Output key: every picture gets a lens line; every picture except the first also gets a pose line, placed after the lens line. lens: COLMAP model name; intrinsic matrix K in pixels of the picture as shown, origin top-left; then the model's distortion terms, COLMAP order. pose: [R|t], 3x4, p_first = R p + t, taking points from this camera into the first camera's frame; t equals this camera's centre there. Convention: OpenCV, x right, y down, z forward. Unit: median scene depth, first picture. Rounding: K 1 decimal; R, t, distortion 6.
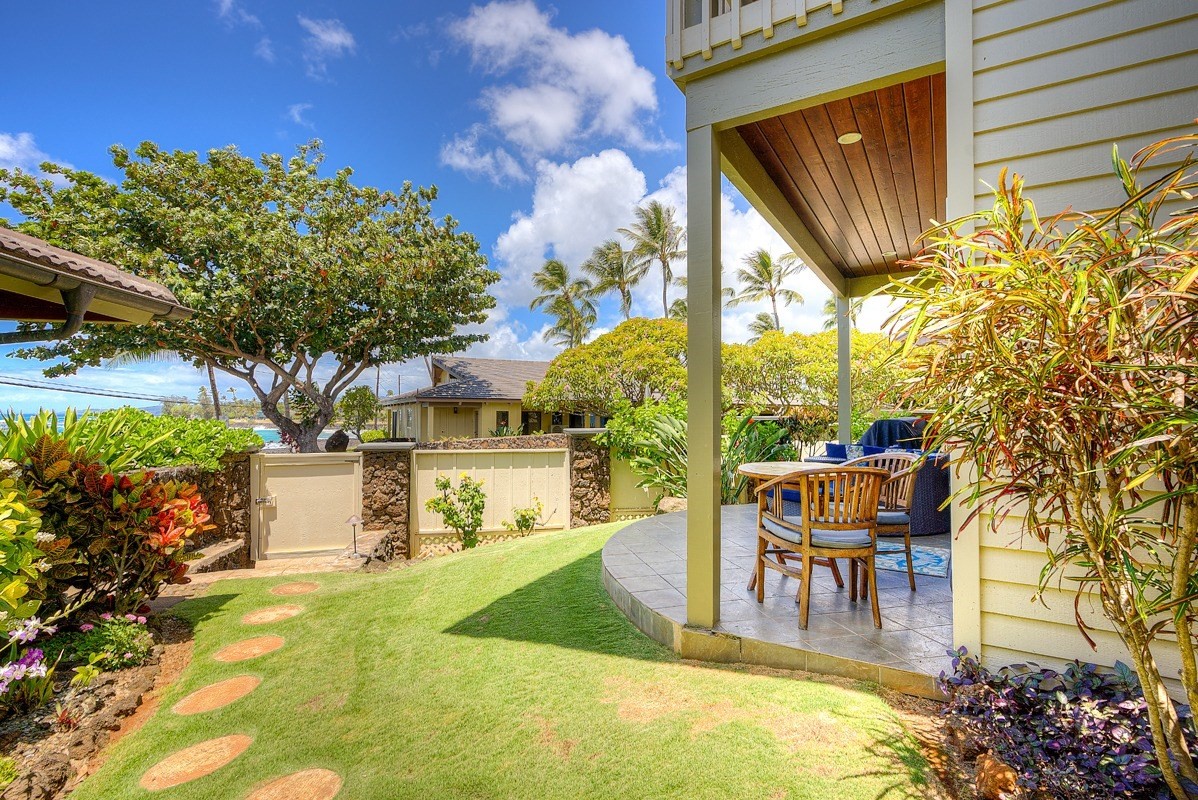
lens RADIAL K [[554.3, 0, 614.2], [0, 554.3, 387.6], [0, 0, 1]] dist [-0.000354, 0.000089]
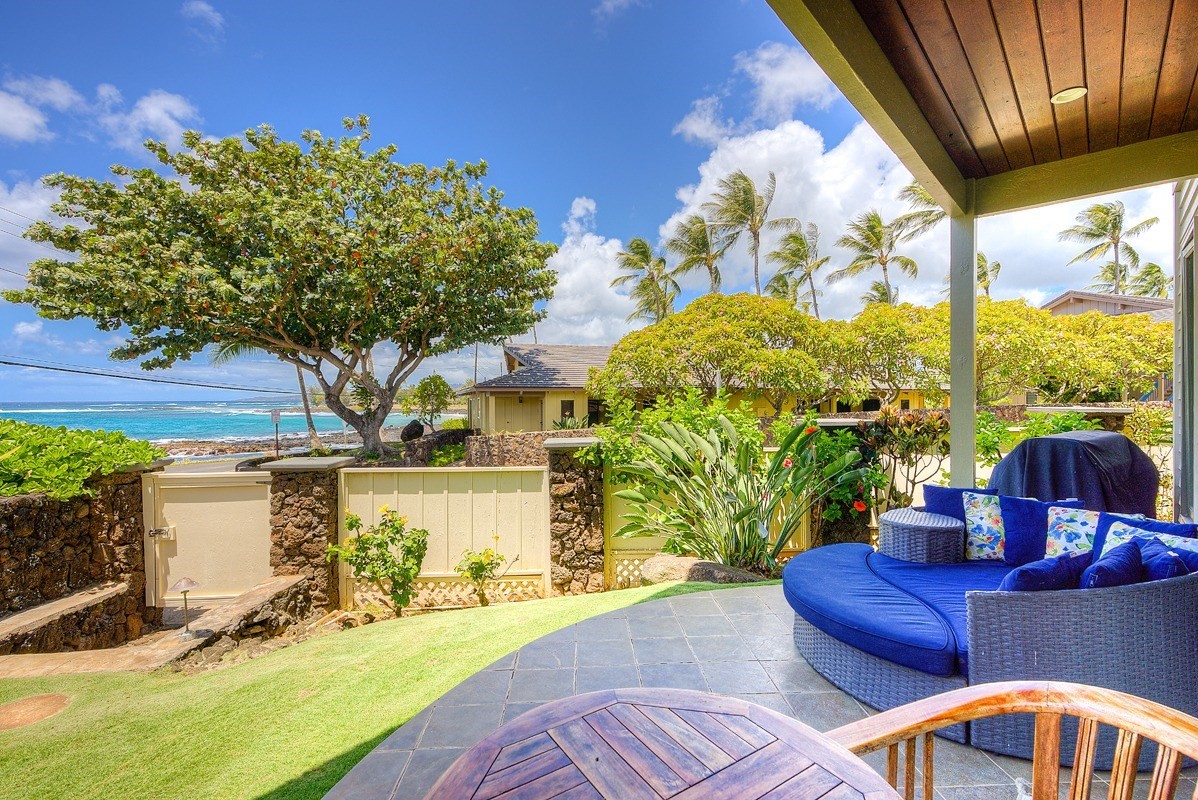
lens RADIAL K [[559.5, 0, 610.2], [0, 559.5, 396.7], [0, 0, 1]] dist [0.004941, 0.000440]
pose [[0.983715, -0.008429, -0.179539, 0.128726], [0.016525, 0.998910, 0.043646, -0.011886], [0.178975, -0.045902, 0.982782, 0.294463]]
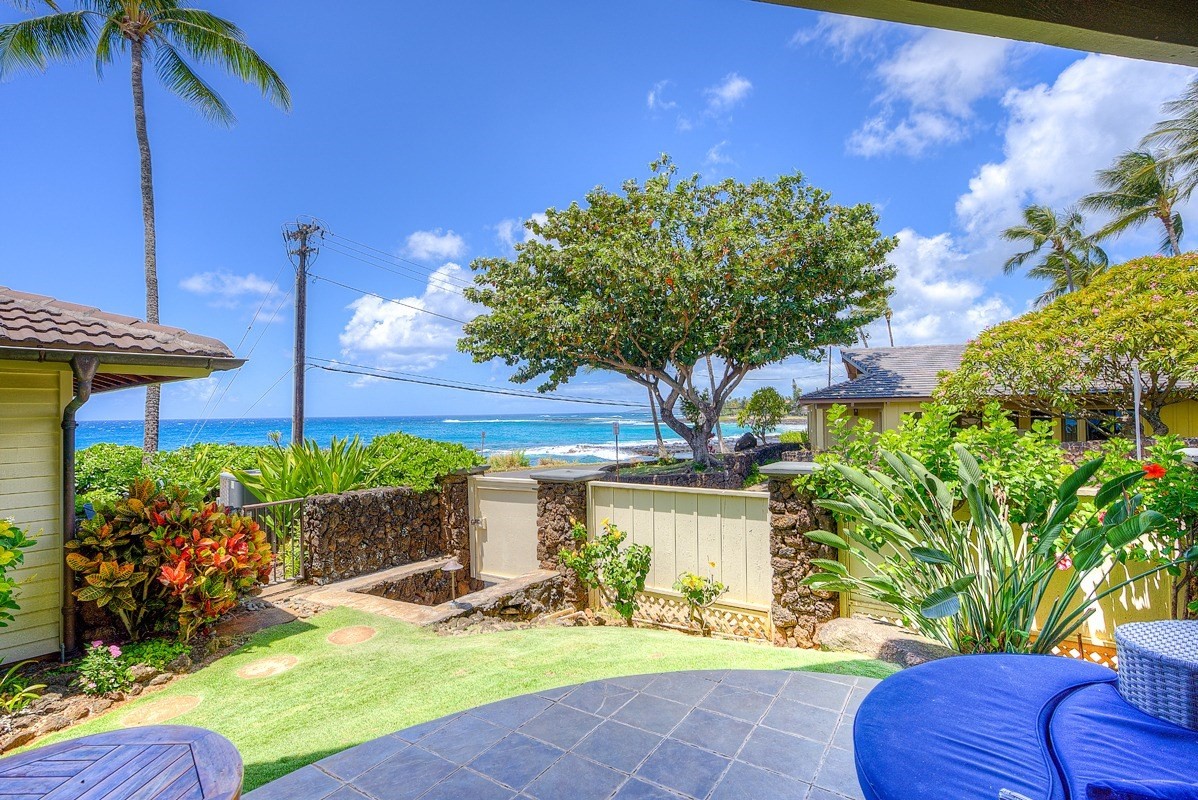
lens RADIAL K [[571.5, 0, 599.0], [0, 571.5, 400.0], [0, 0, 1]] dist [0.000142, 0.000274]
pose [[0.689678, -0.030559, -0.723471, 0.265757], [0.052679, 0.998579, 0.008039, -0.016941], [0.722198, -0.043656, 0.690308, 0.383702]]
